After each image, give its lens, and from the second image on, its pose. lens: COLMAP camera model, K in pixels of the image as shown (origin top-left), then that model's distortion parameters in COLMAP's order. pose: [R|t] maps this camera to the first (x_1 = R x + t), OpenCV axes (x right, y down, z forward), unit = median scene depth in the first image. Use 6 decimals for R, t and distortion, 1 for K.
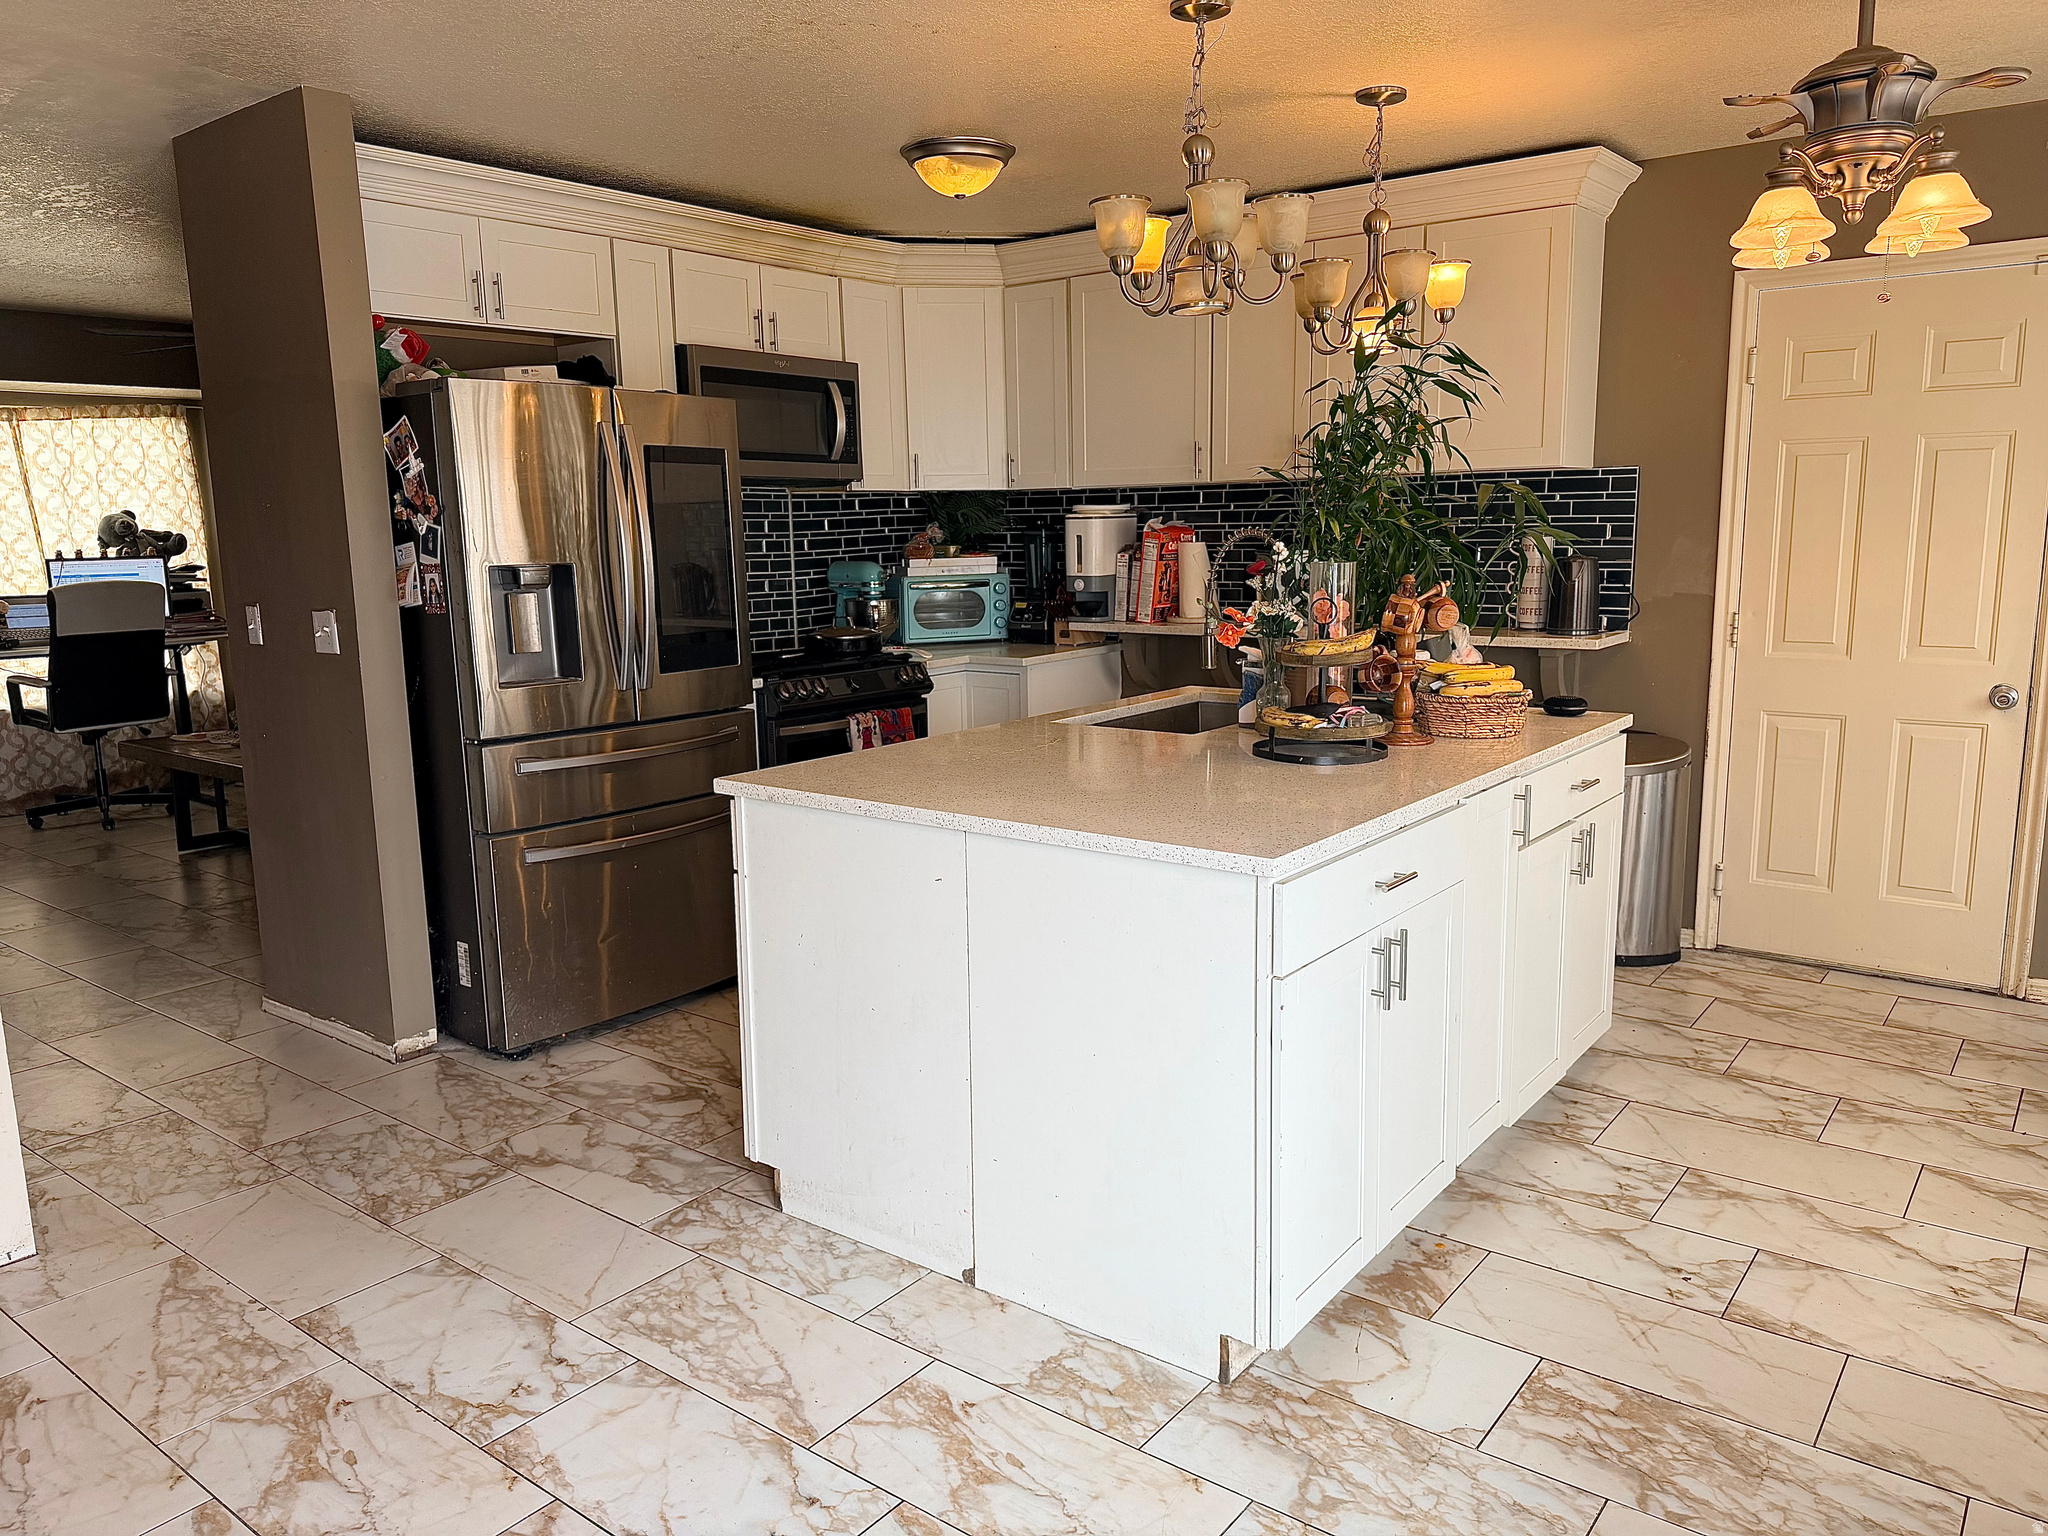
lens RADIAL K [[1457.6, 0, 1024.1], [0, 1457.6, 773.9], [0, 0, 1]] dist [0.009071, -0.010732]
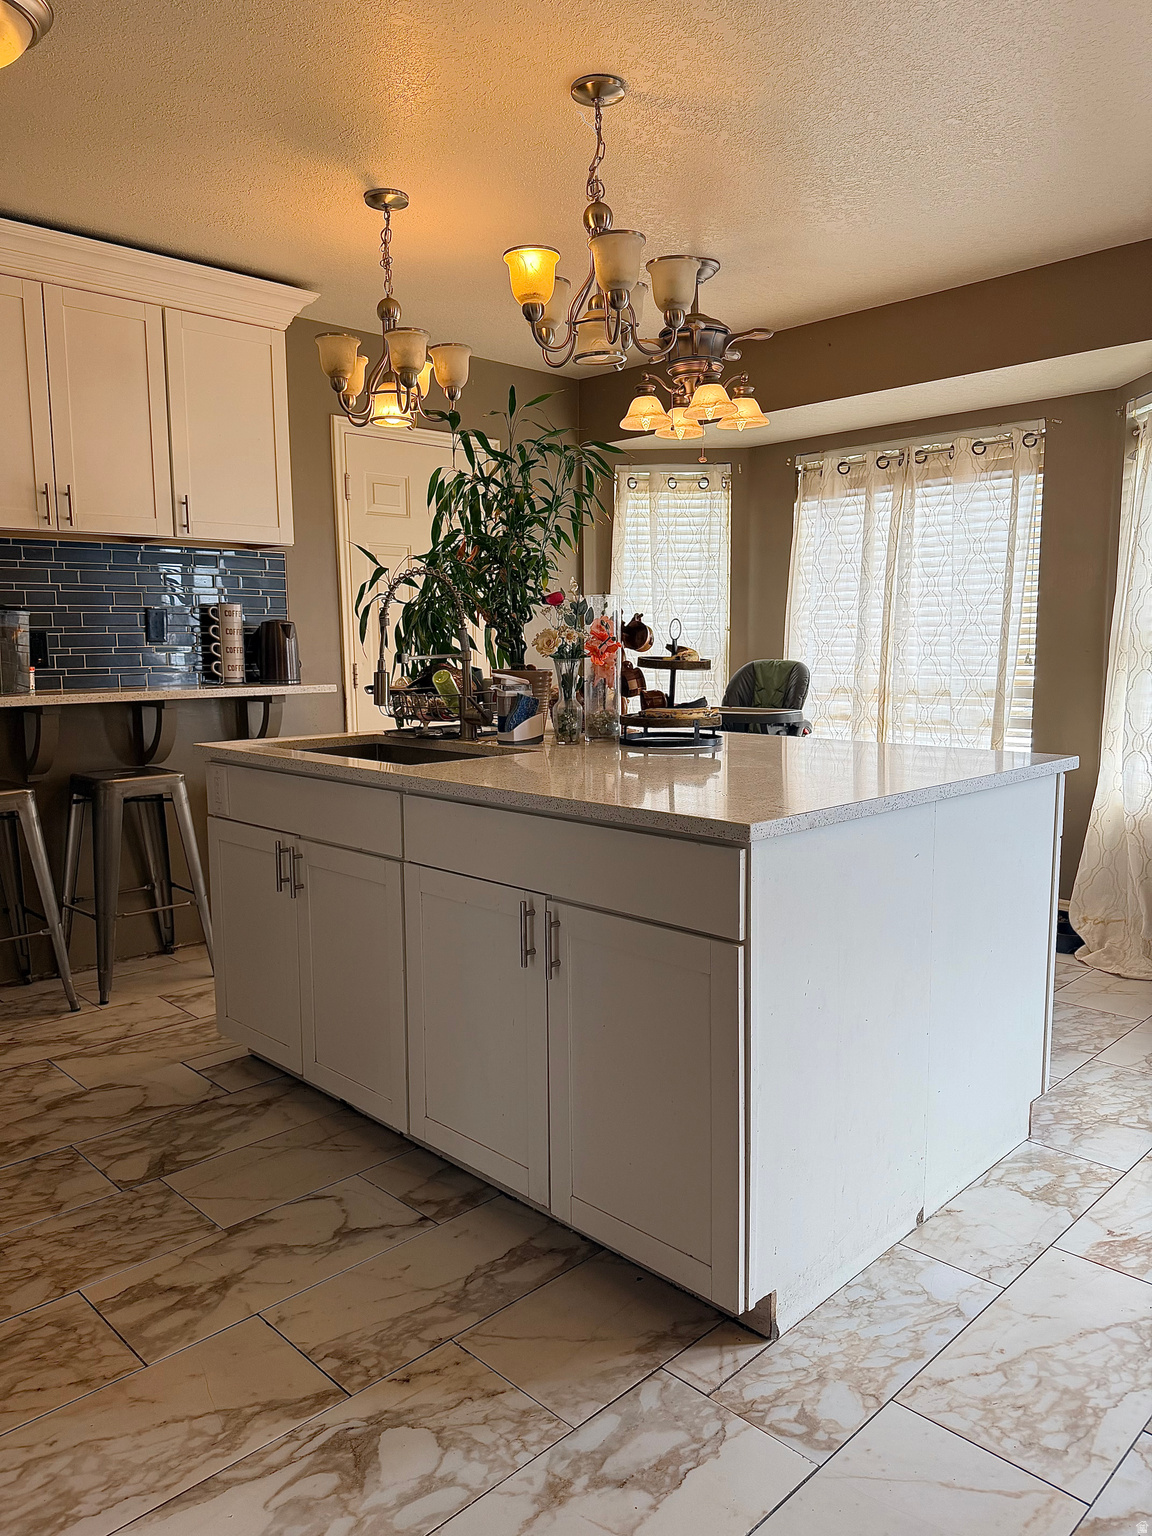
lens RADIAL K [[1093.2, 0, 578.2], [0, 1093.2, 767.6], [0, 0, 1]] dist [0.009071, -0.010732]
pose [[0.133853, -0.105103, 0.985412, -0.747449], [0.178992, 0.980570, 0.080273, -0.084098], [-0.974703, 0.165636, 0.150065, 0.951451]]
